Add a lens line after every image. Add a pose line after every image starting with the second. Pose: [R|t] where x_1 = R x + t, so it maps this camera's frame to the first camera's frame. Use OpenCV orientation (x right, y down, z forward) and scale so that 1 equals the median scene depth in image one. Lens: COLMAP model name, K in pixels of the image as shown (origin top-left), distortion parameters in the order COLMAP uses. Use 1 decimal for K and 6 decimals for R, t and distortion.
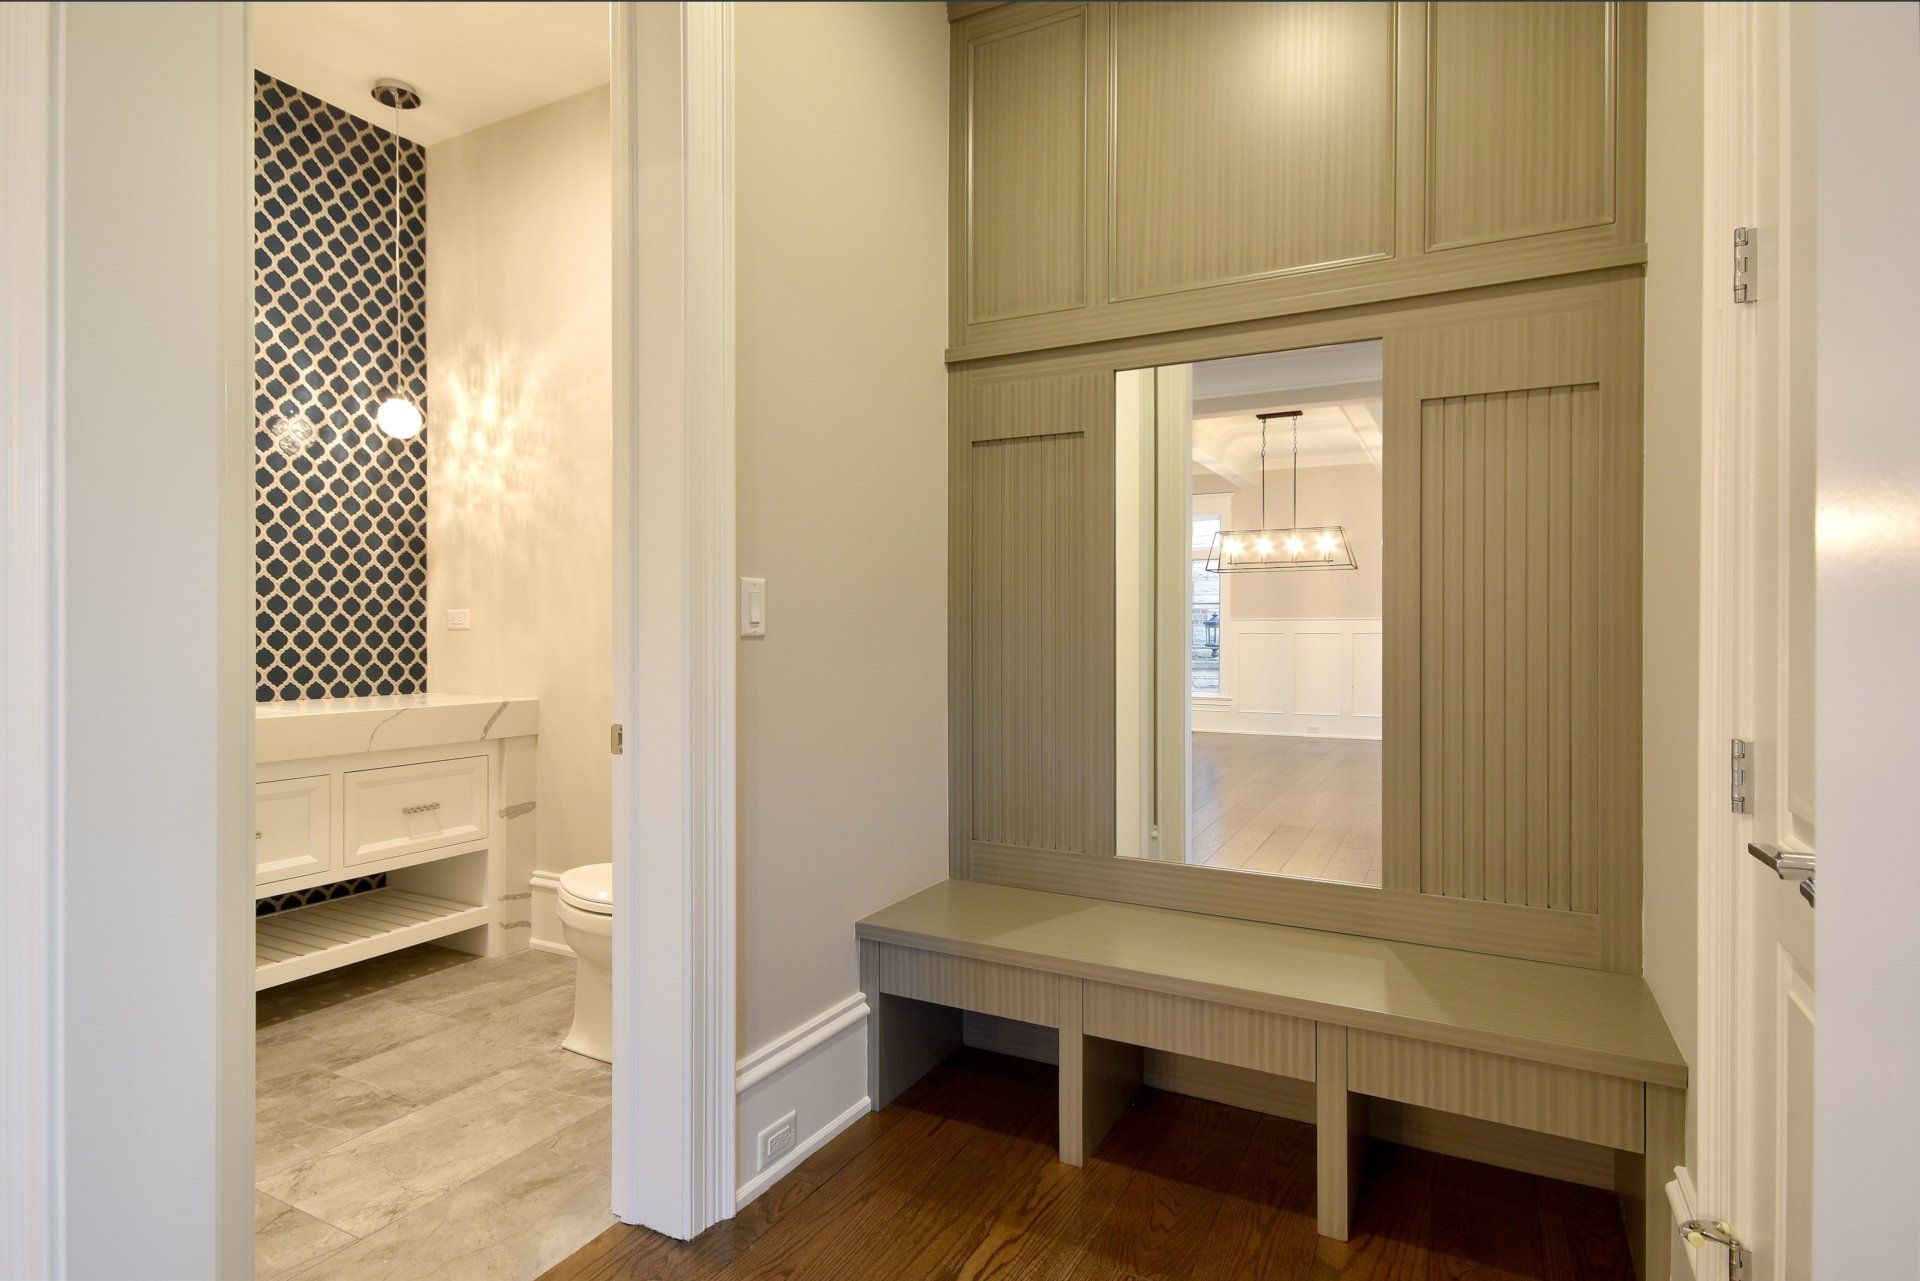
lens RADIAL K [[1041.3, 0, 953.7], [0, 1041.3, 632.7], [0, 0, 1]] dist [0.032533, 0.000948]
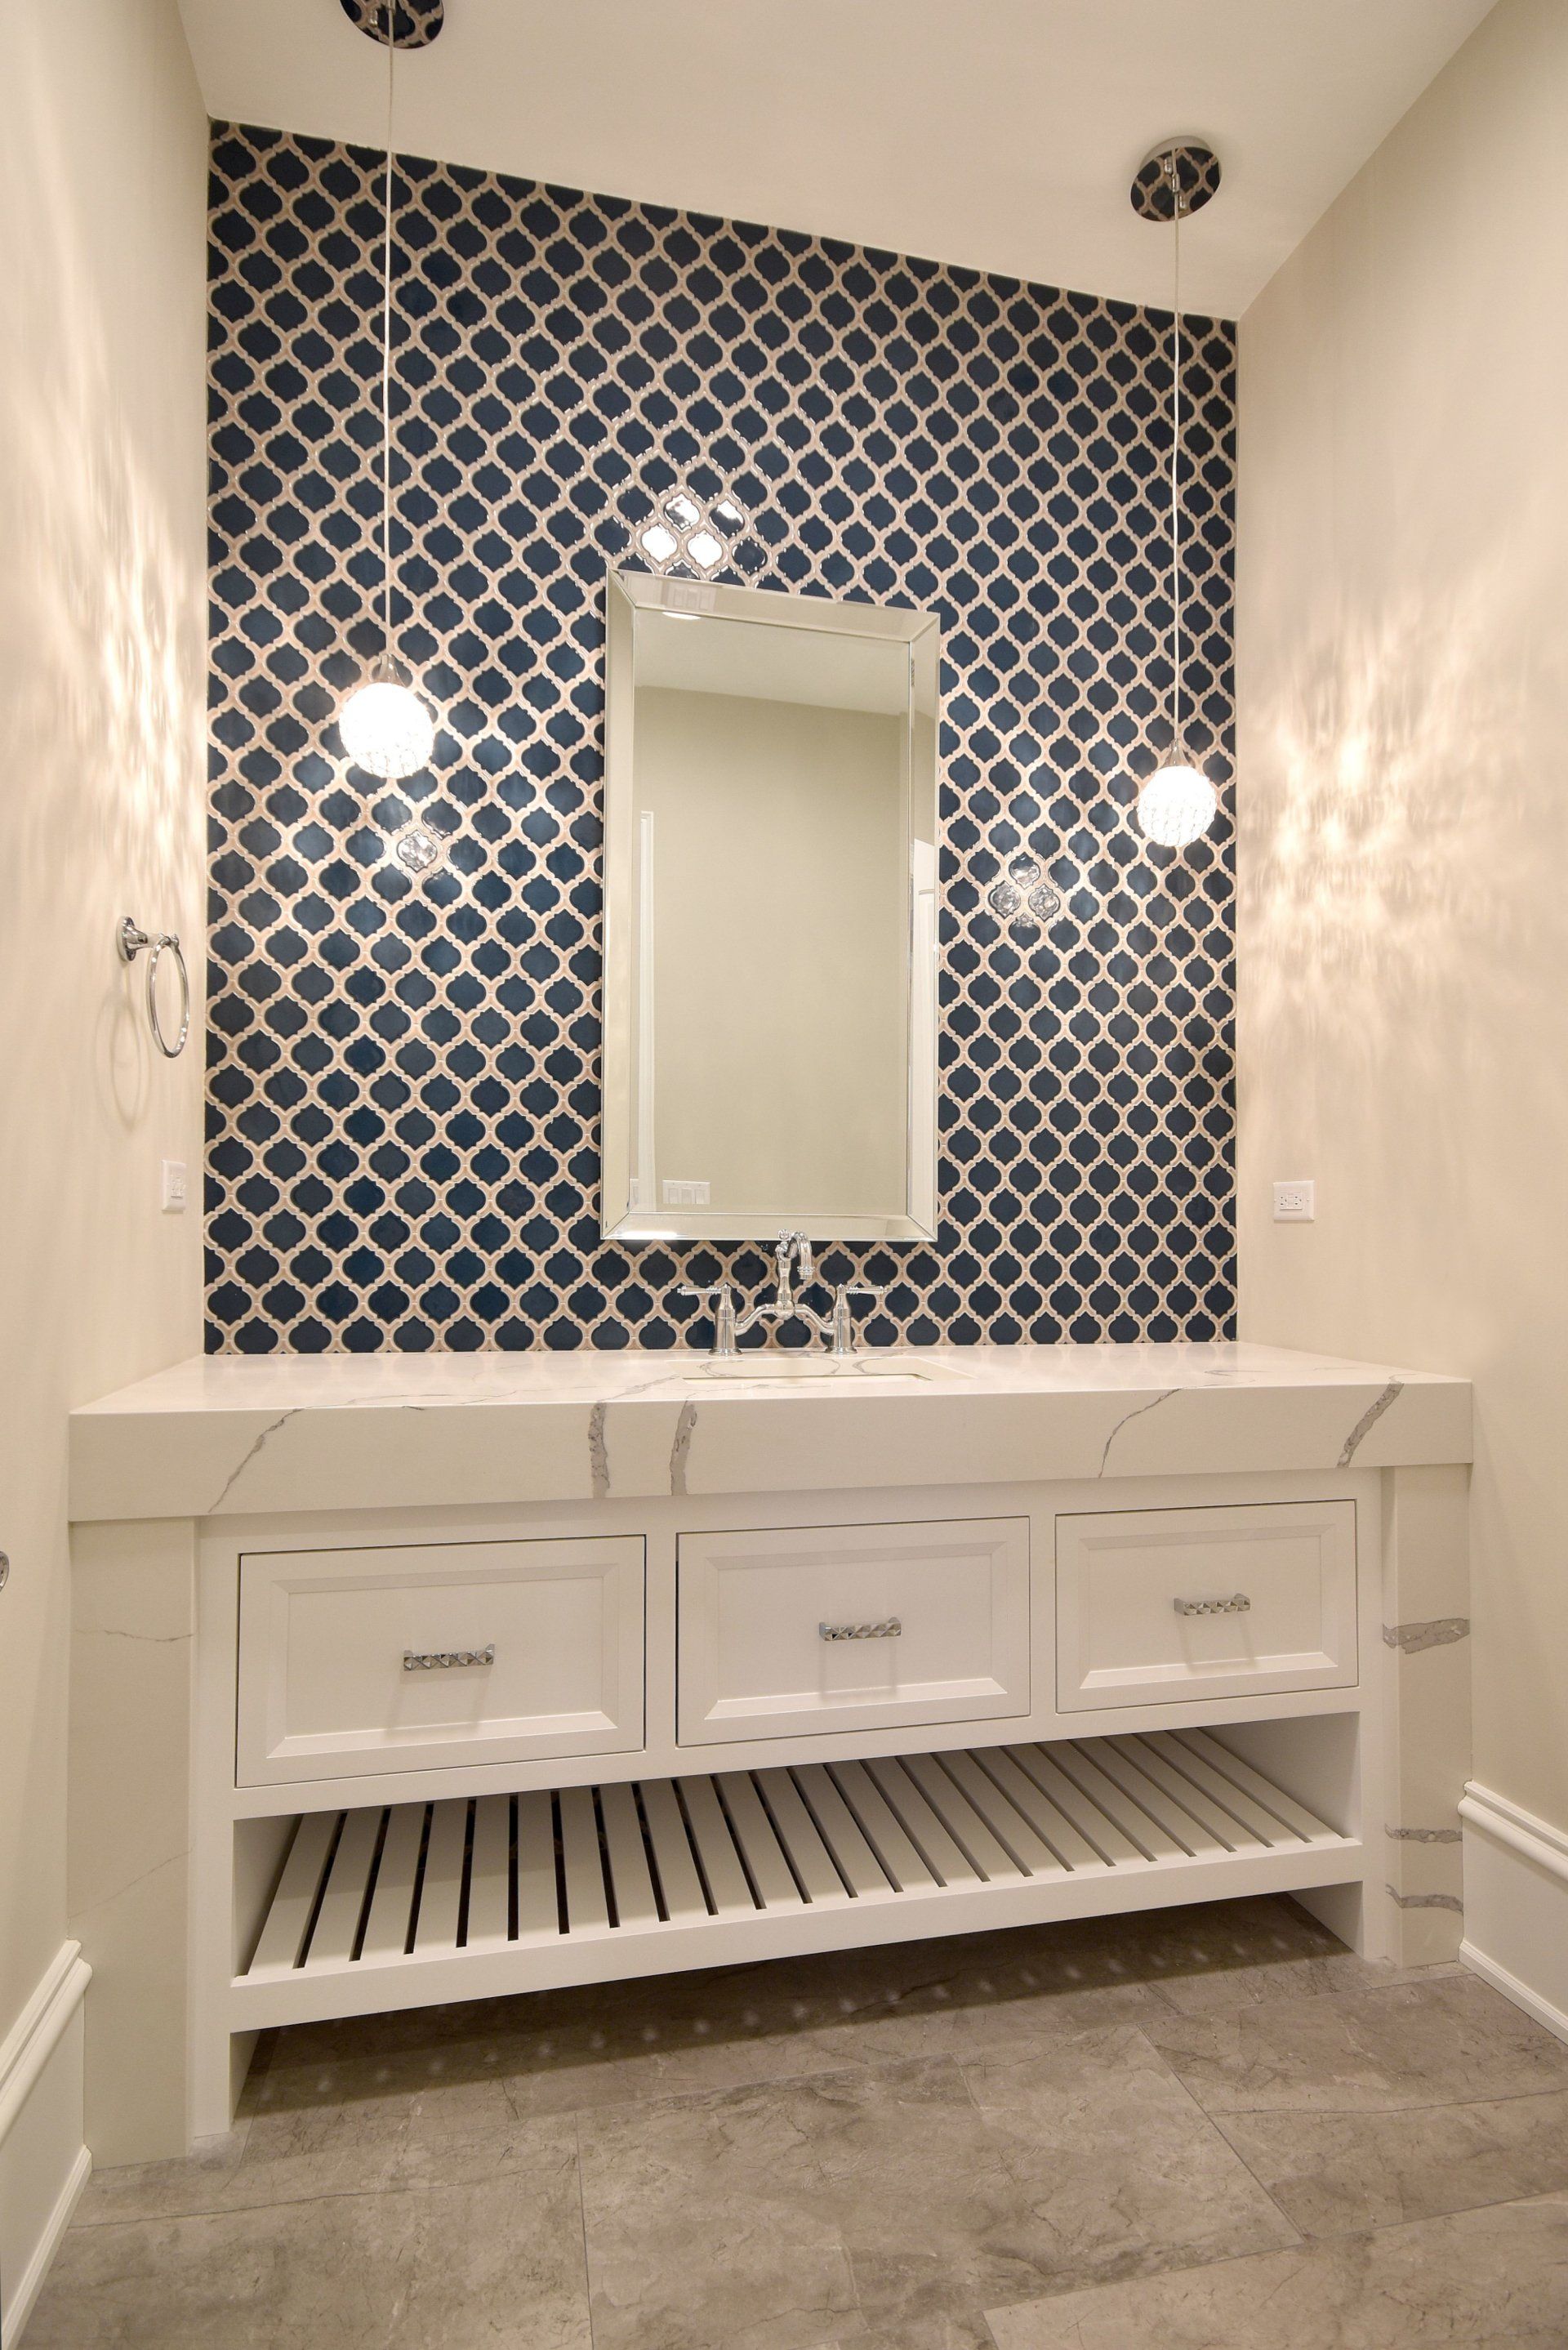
lens RADIAL K [[1147.1, 0, 776.1], [0, 1147.1, 1188.8], [0, 0, 1]] dist [0.002465, 0.000697]
pose [[0.636196, -0.018328, -0.771310, -0.213200], [-0.008353, 0.999496, -0.030640, 0.000329], [0.771483, 0.025935, 0.635722, 0.476259]]
